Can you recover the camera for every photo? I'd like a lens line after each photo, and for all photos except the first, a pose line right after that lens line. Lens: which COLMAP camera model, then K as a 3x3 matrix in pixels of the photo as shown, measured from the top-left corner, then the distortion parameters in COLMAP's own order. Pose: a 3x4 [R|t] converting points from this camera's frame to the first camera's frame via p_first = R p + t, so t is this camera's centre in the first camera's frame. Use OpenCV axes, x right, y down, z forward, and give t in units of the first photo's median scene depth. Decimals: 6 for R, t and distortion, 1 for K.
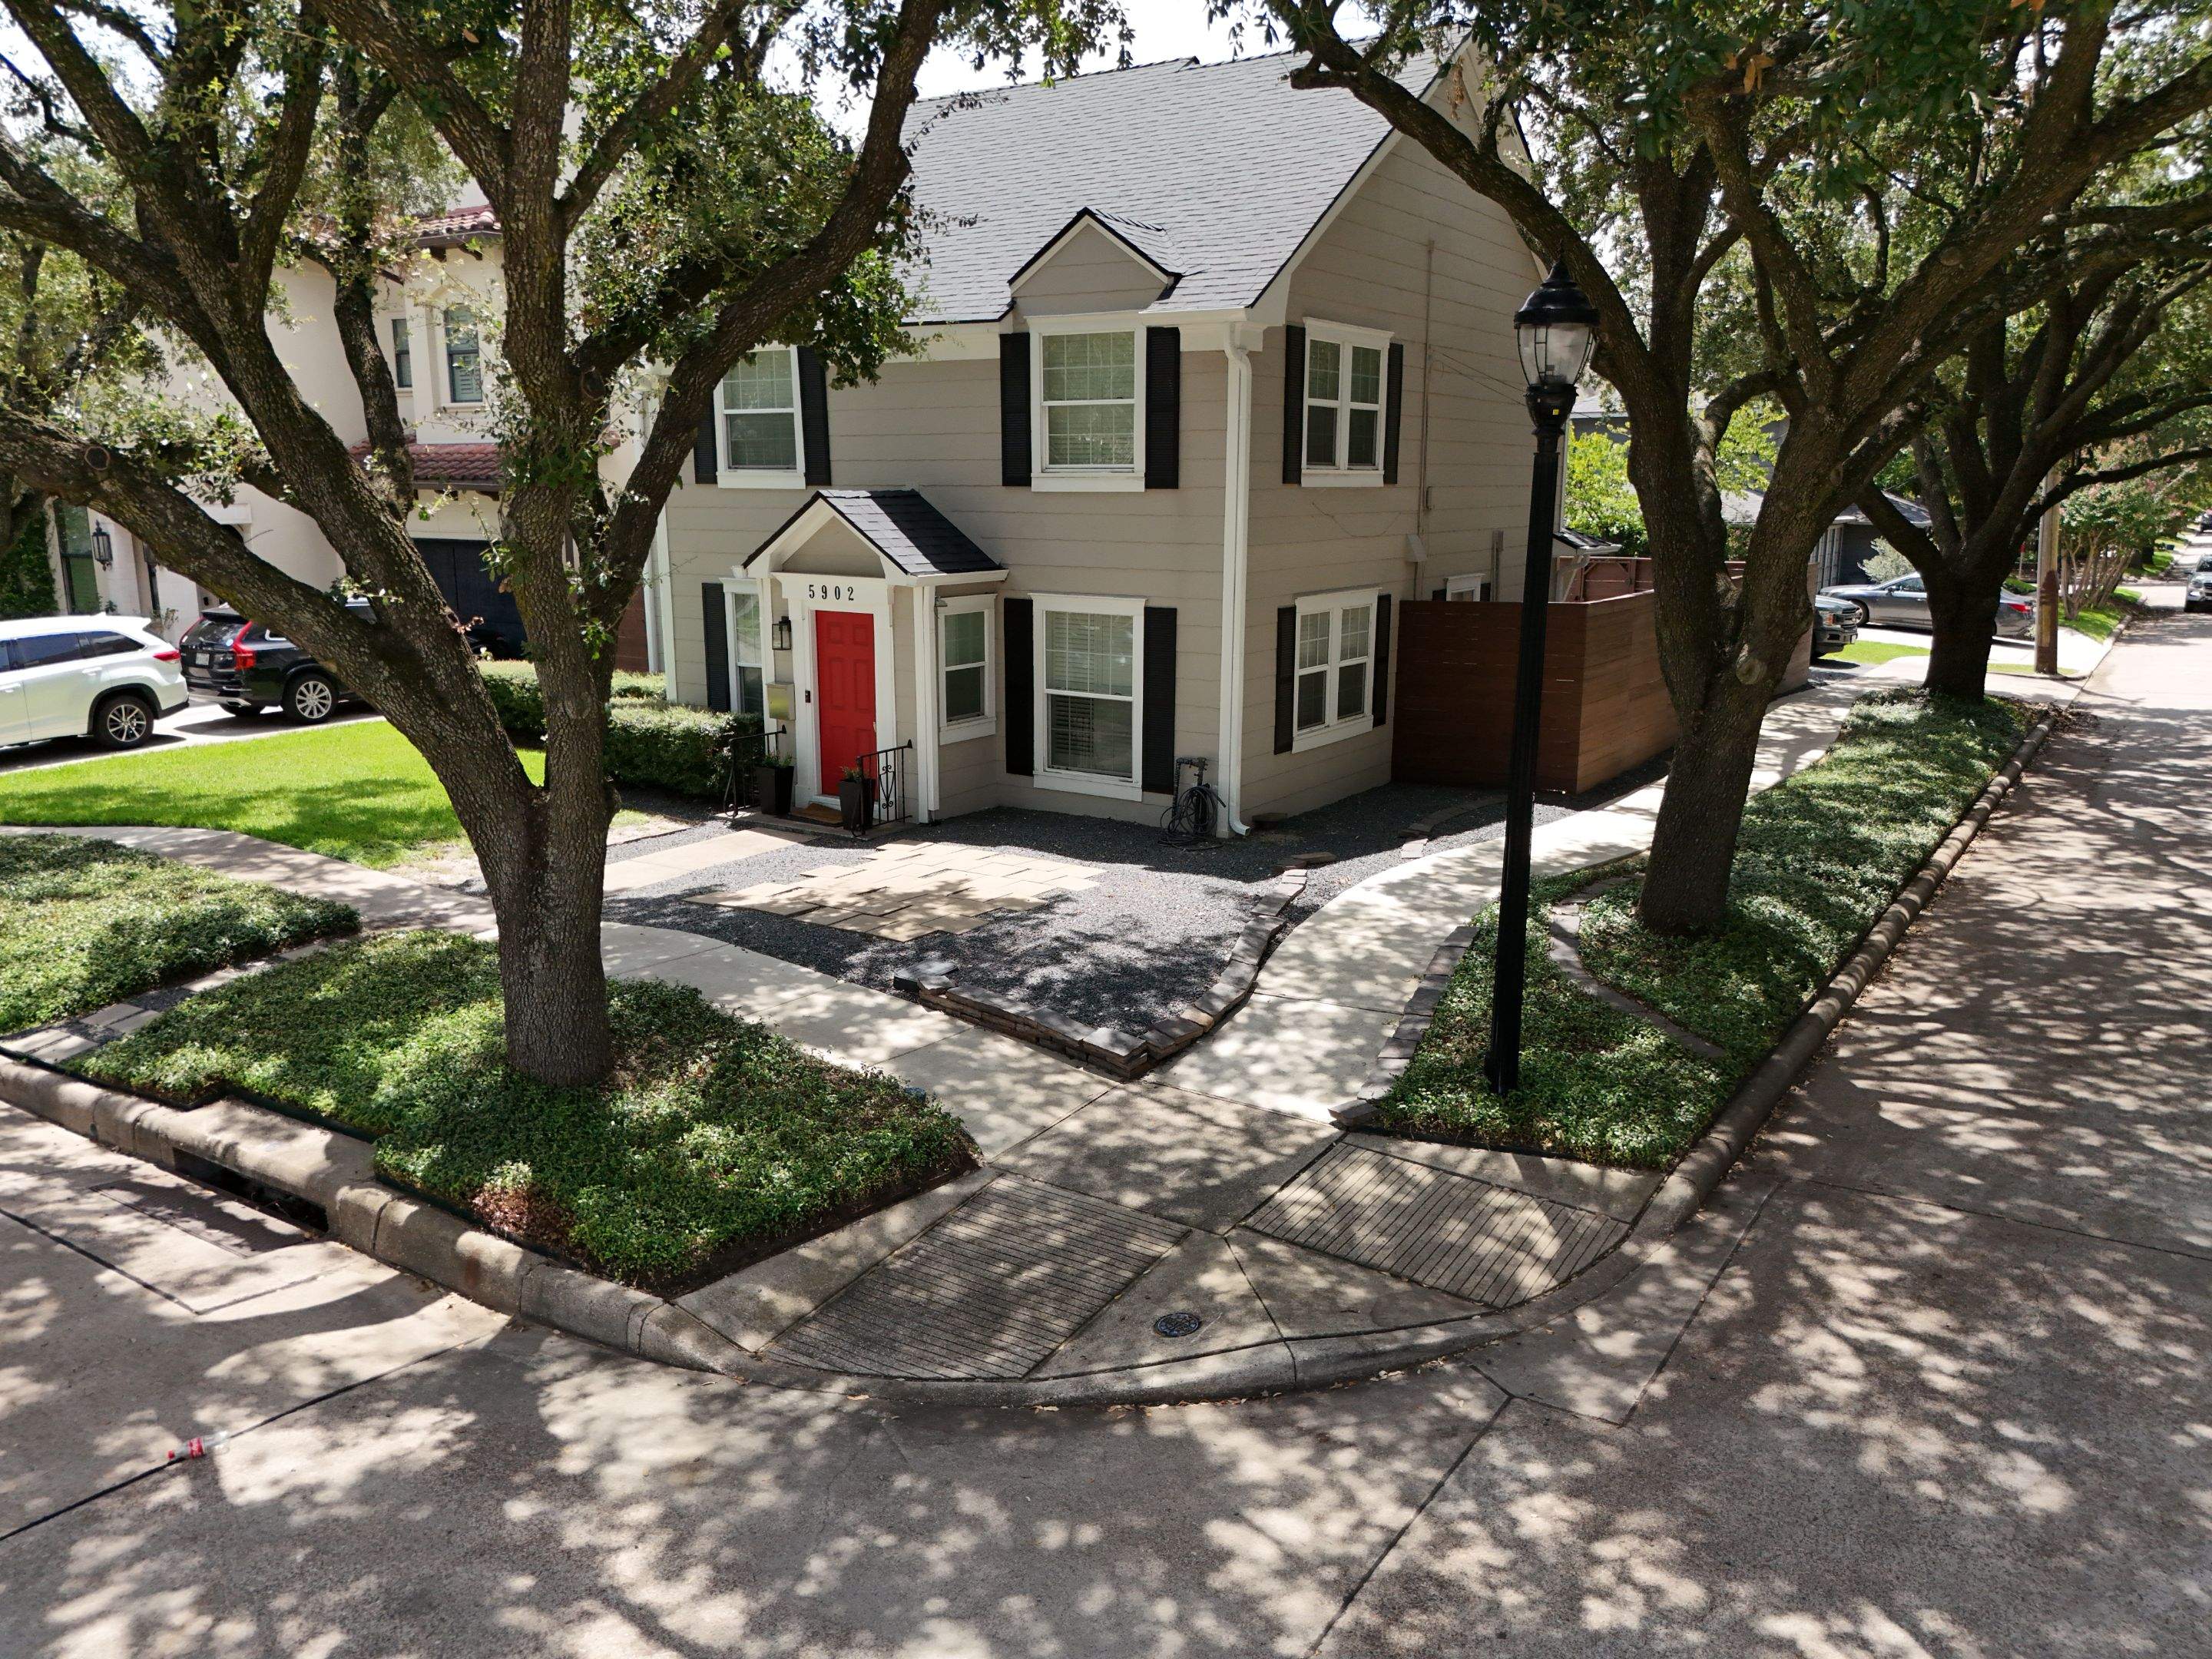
lens RADIAL K [[1641.5, 0, 1114.3], [0, 1641.5, 845.4], [0, 0, 1]] dist [0.037553, -0.027191]
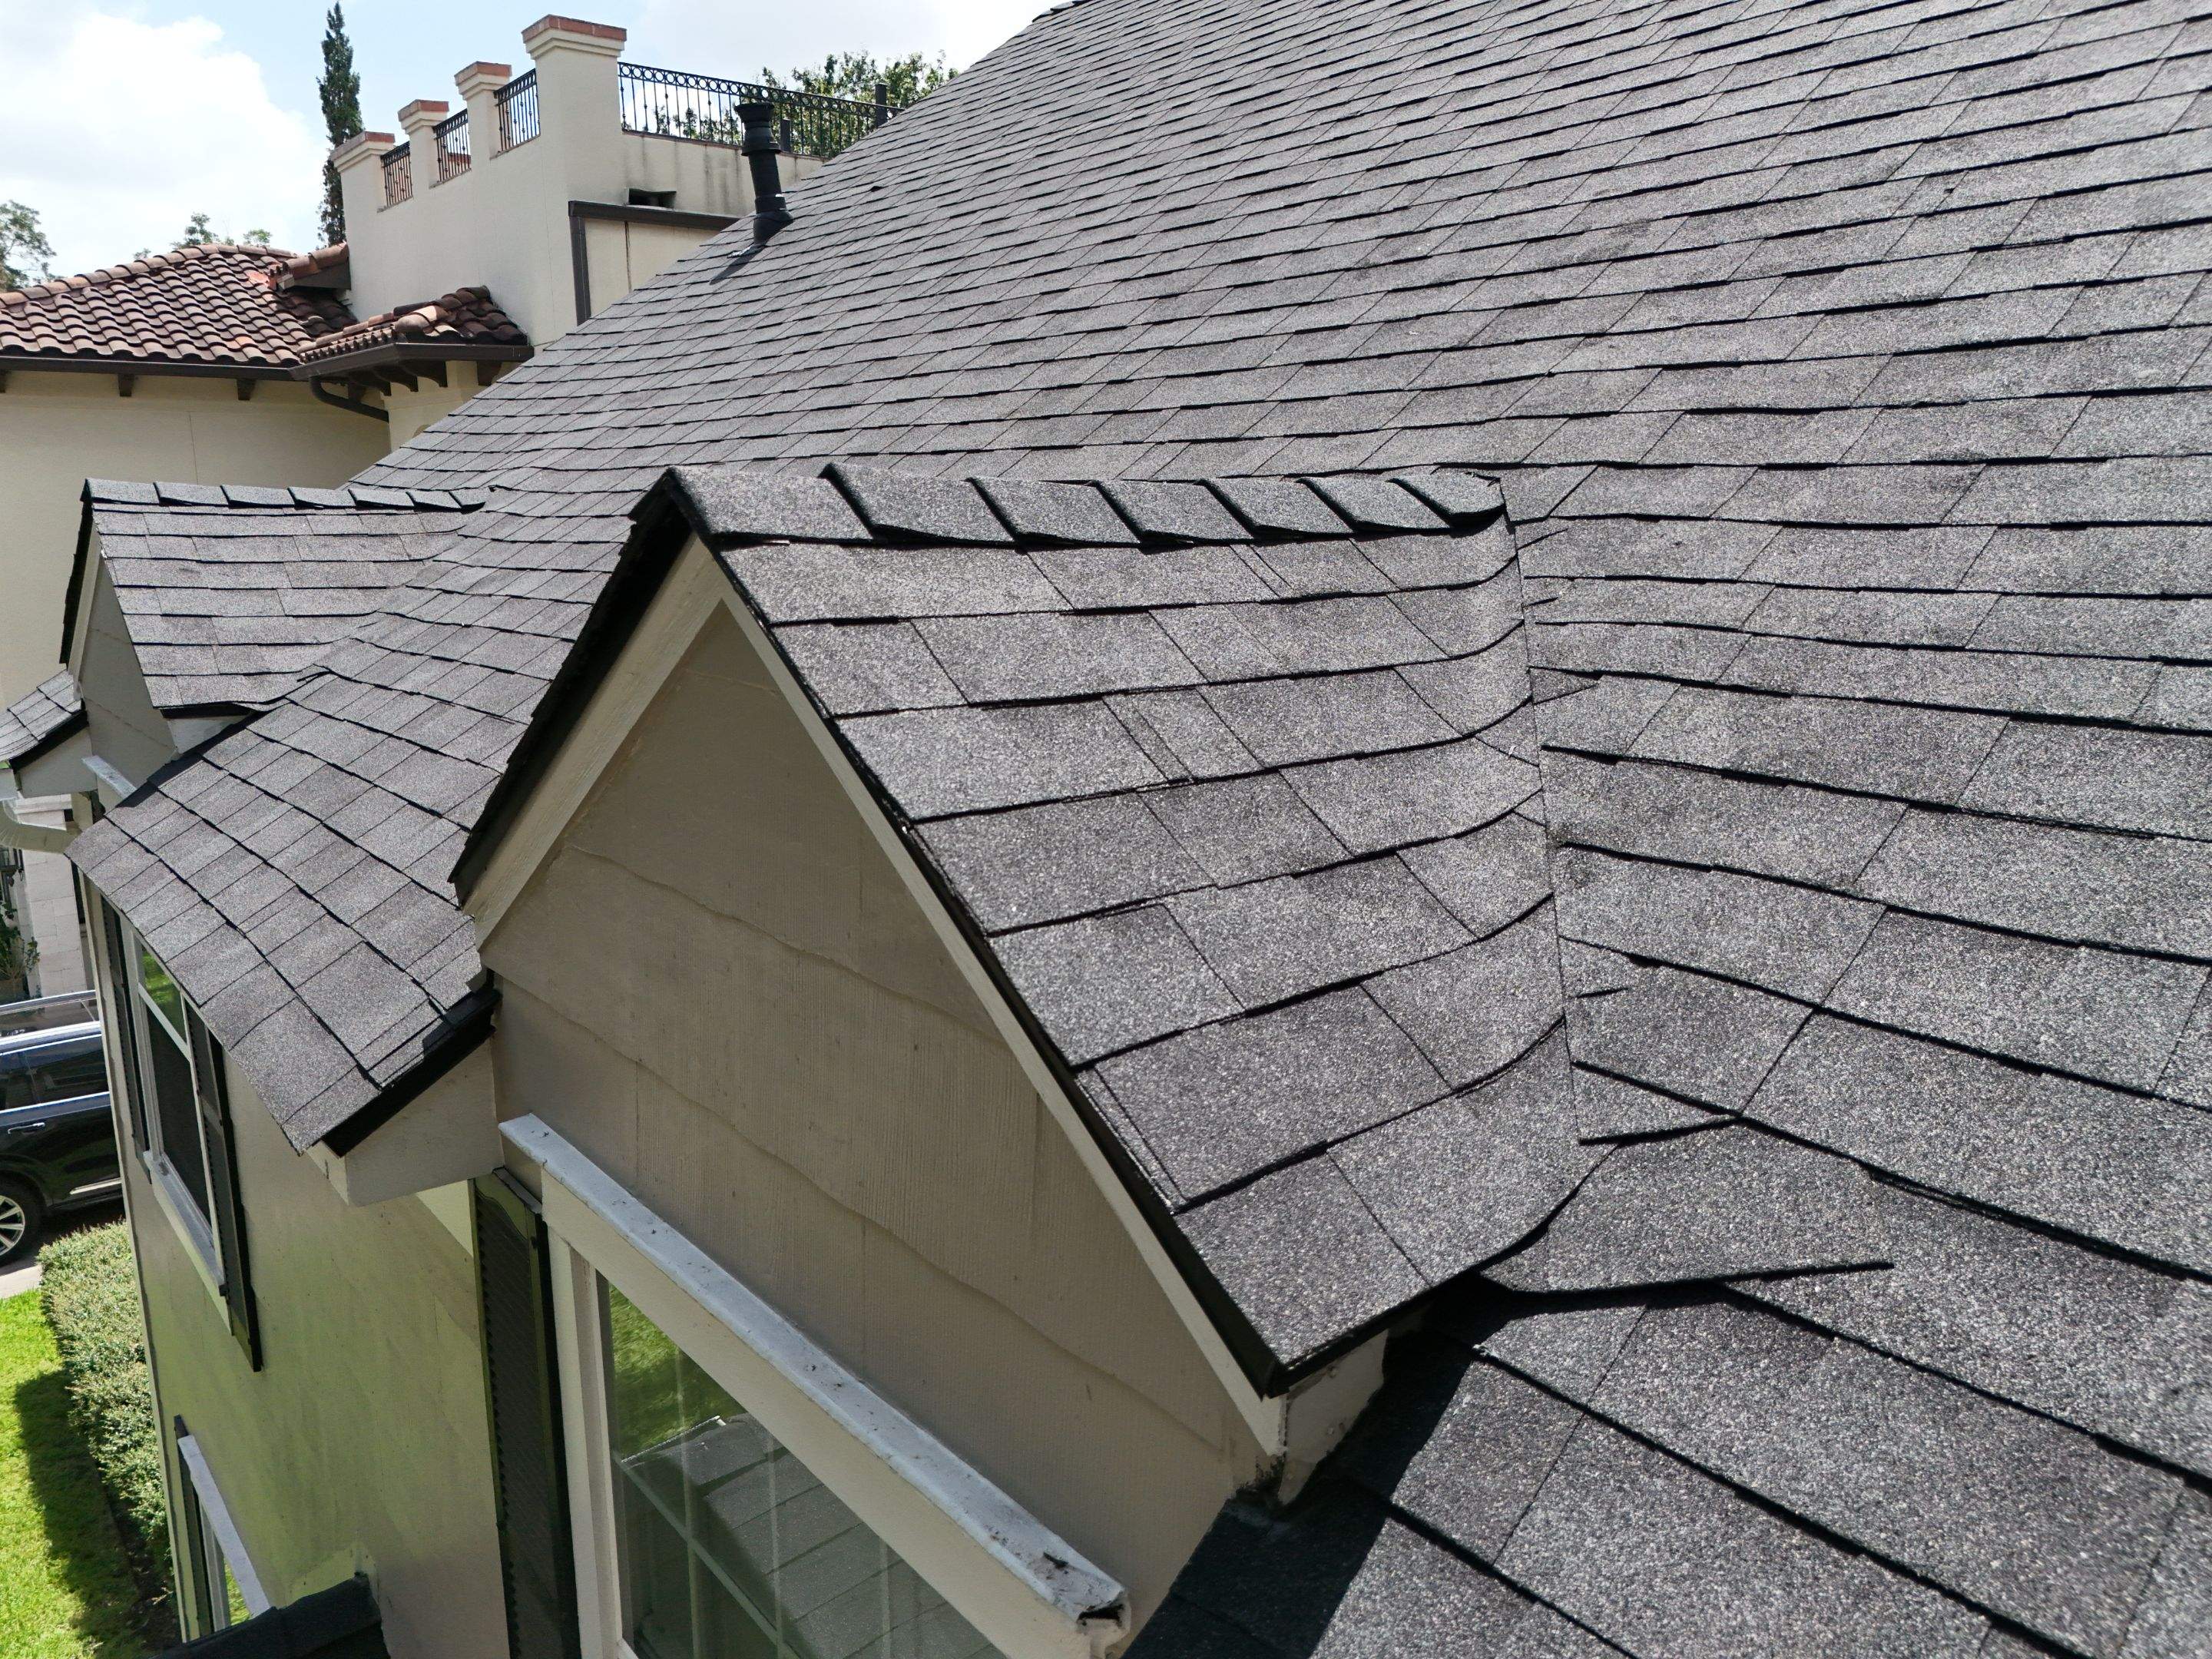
lens RADIAL K [[1641.5, 0, 1094.8], [0, 1641.5, 824.4], [0, 0, 1]] dist [0.037553, -0.027191]
pose [[0.944377, 0.057151, -0.323860, 0.044271], [-0.062363, 0.998037, -0.005727, -0.343295], [0.322897, 0.025605, 0.946088, 0.852886]]
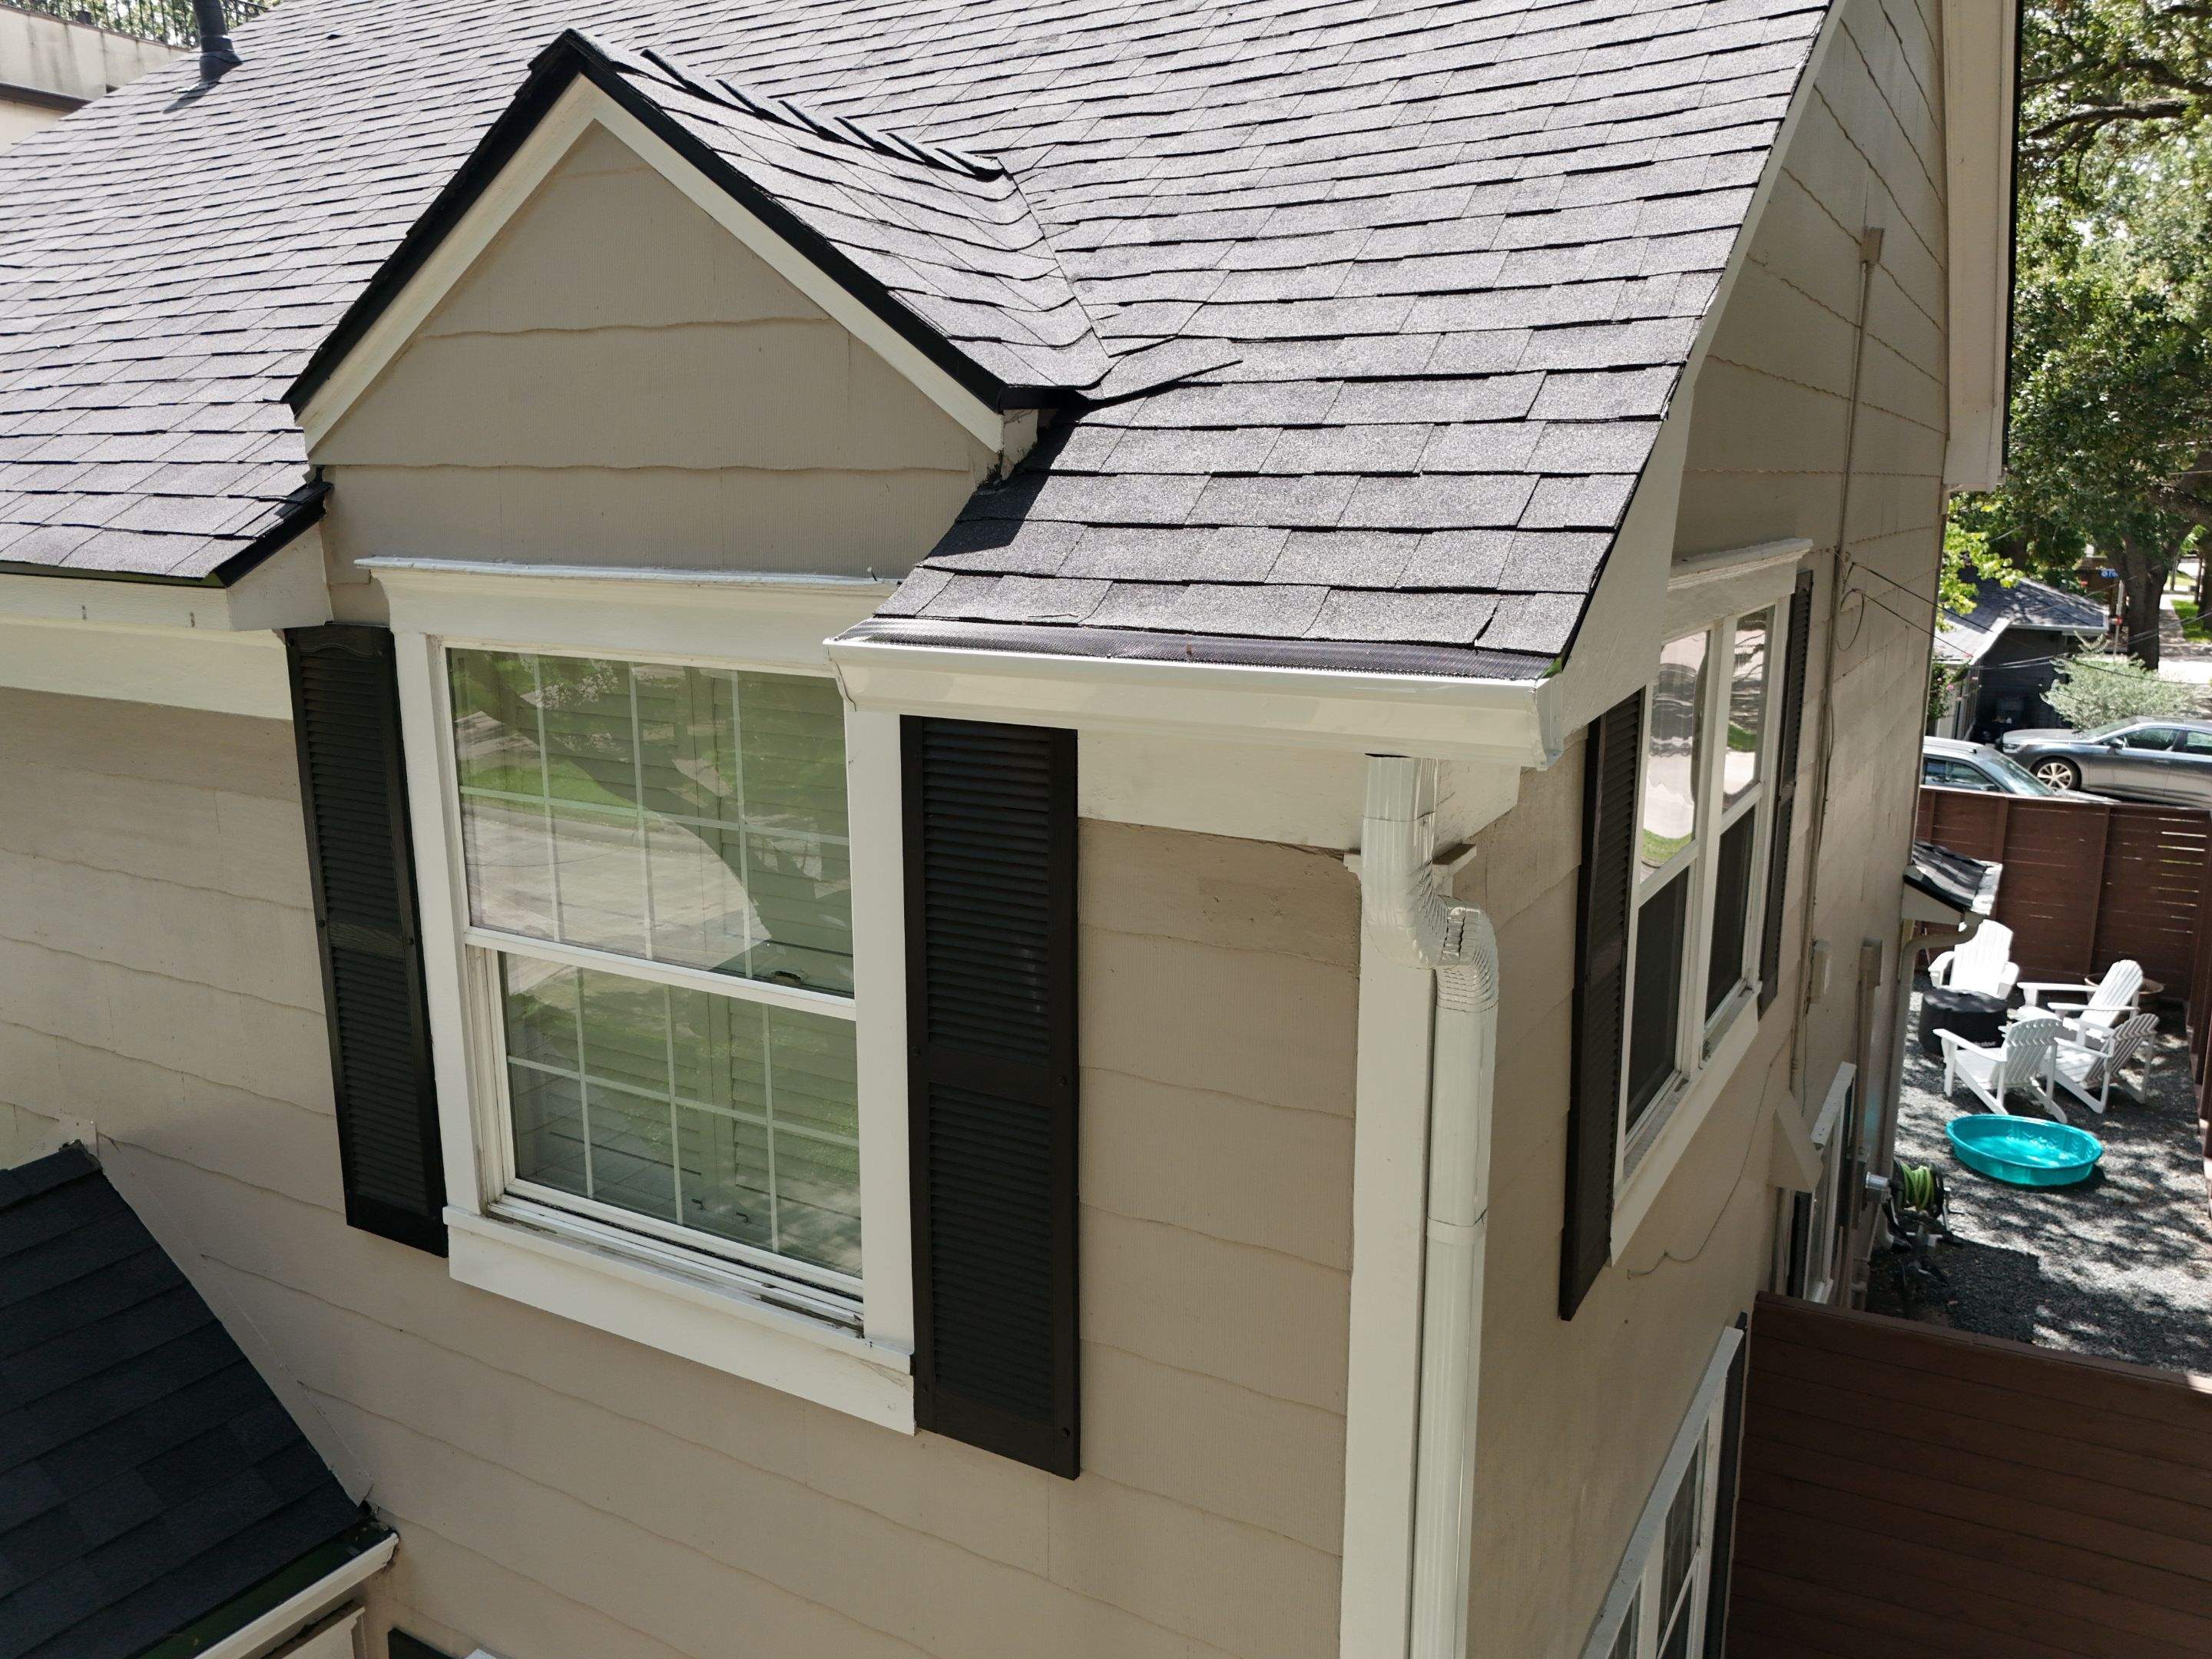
lens RADIAL K [[1641.5, 0, 1096.1], [0, 1641.5, 826.8], [0, 0, 1]] dist [0.037553, -0.027191]
pose [[0.998920, -0.012587, 0.044726, 0.031283], [0.013104, 0.999850, -0.011296, -0.276185], [-0.044577, 0.011870, 0.998935, 0.762675]]
